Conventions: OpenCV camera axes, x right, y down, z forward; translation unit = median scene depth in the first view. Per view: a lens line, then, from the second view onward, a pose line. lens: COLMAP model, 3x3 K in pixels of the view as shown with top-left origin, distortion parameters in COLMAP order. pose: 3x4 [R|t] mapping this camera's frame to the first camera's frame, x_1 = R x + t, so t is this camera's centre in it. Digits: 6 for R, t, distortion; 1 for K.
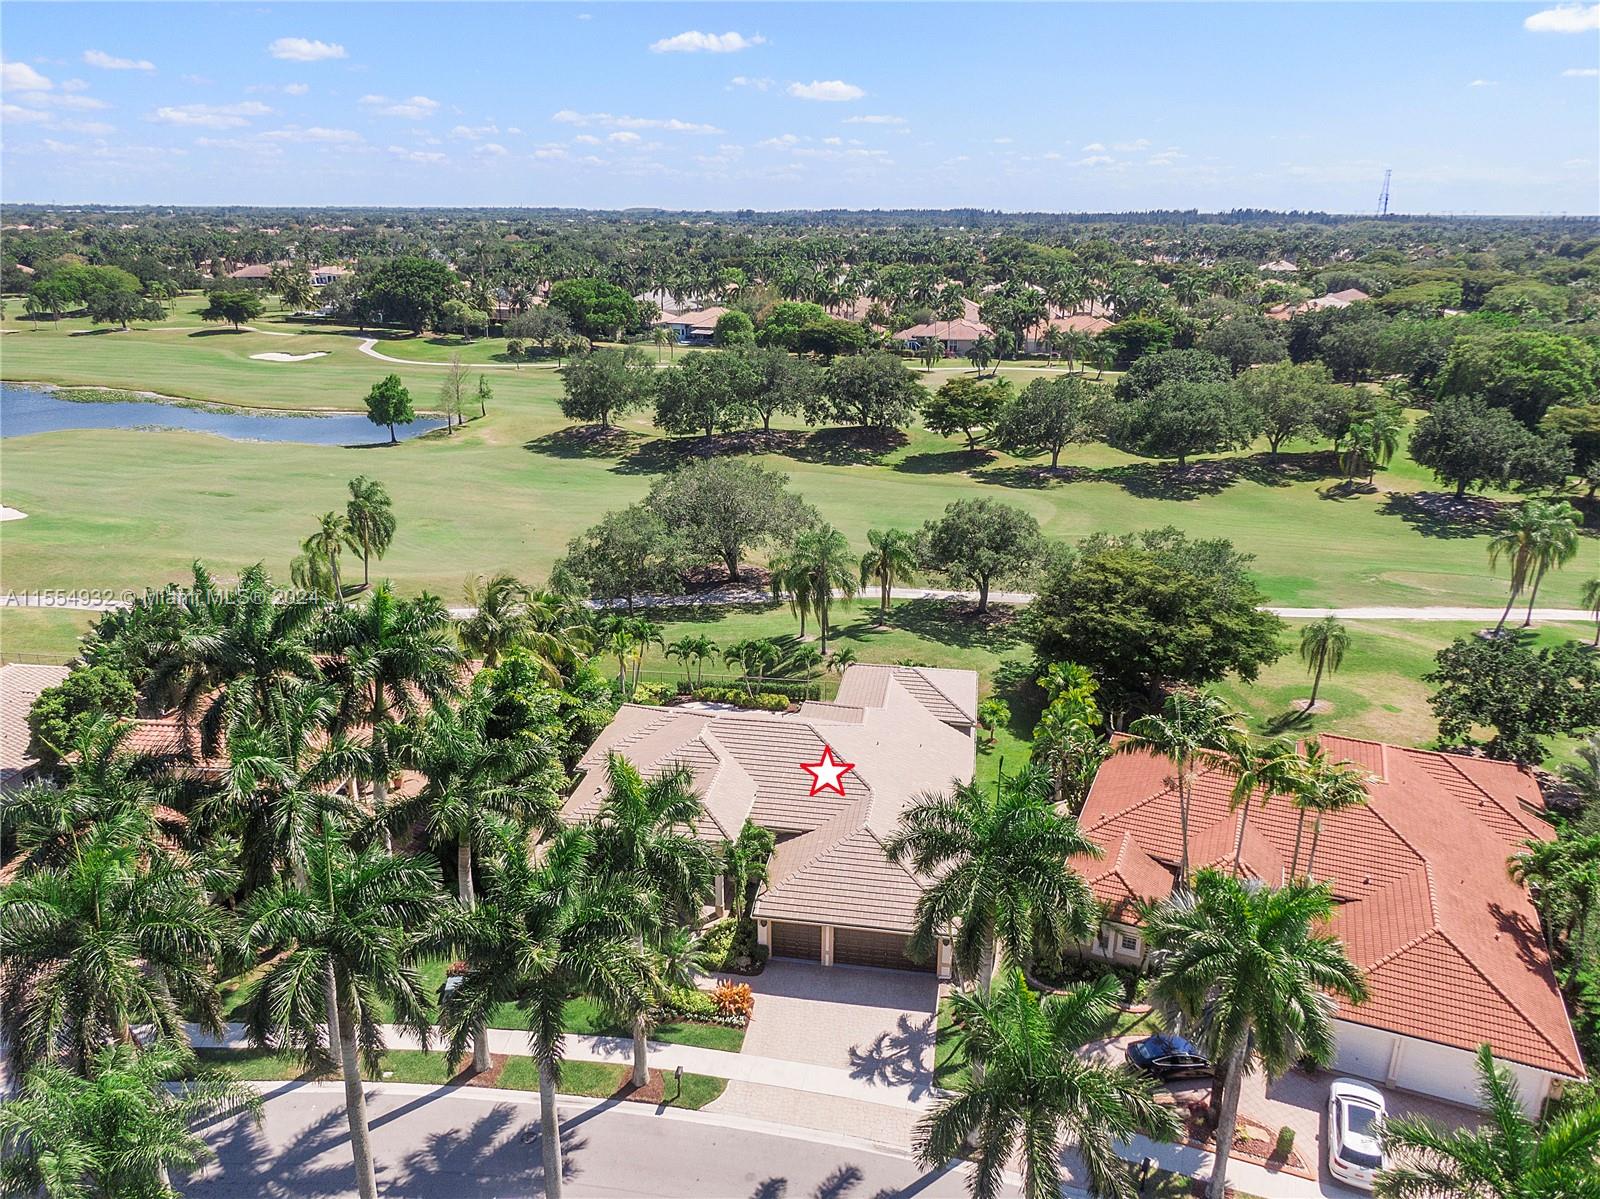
lens RADIAL K [[1133.6, 0, 805.3], [0, 1133.6, 611.0], [0, 0, 1]] dist [0.044412, -0.064689]
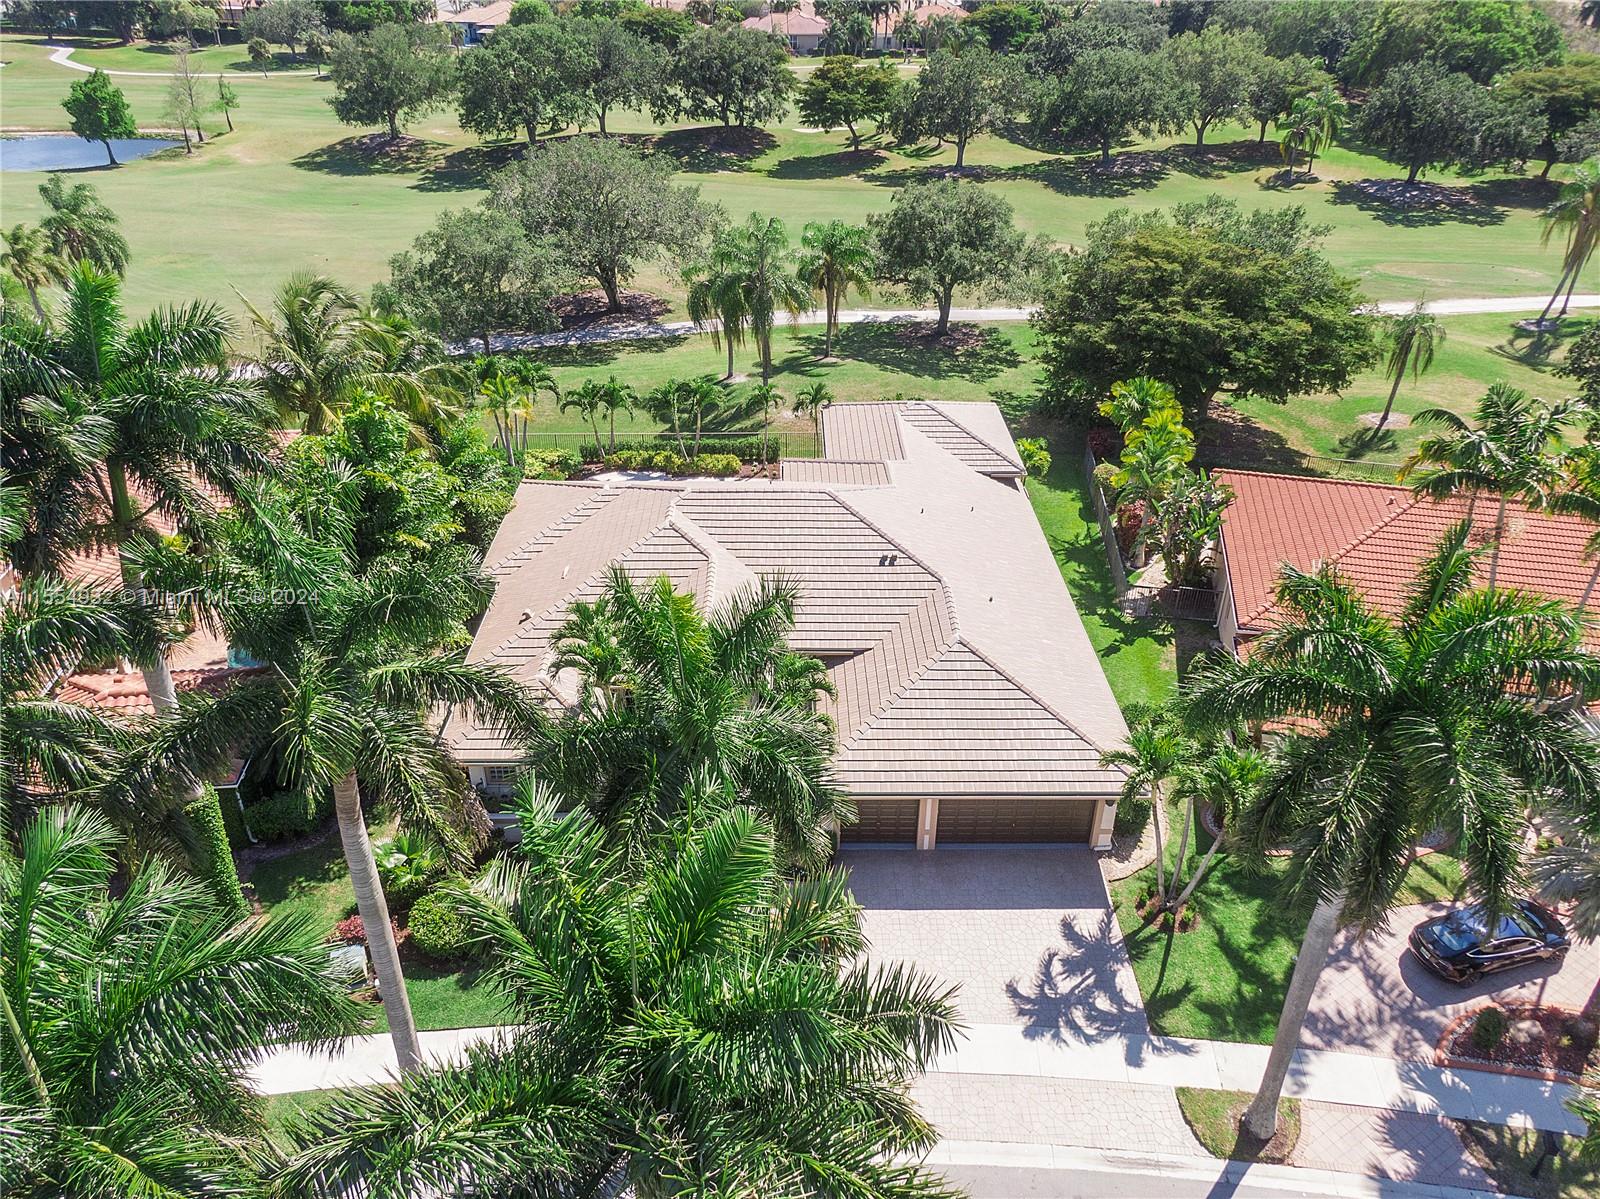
lens RADIAL K [[1133.6, 0, 805.3], [0, 1133.6, 611.0], [0, 0, 1]] dist [0.044412, -0.064689]
pose [[0.985215, -0.089143, 0.146305, -0.070396], [0.057071, 0.975963, 0.210332, 0.017123], [-0.161538, -0.198873, 0.966621, 0.208742]]
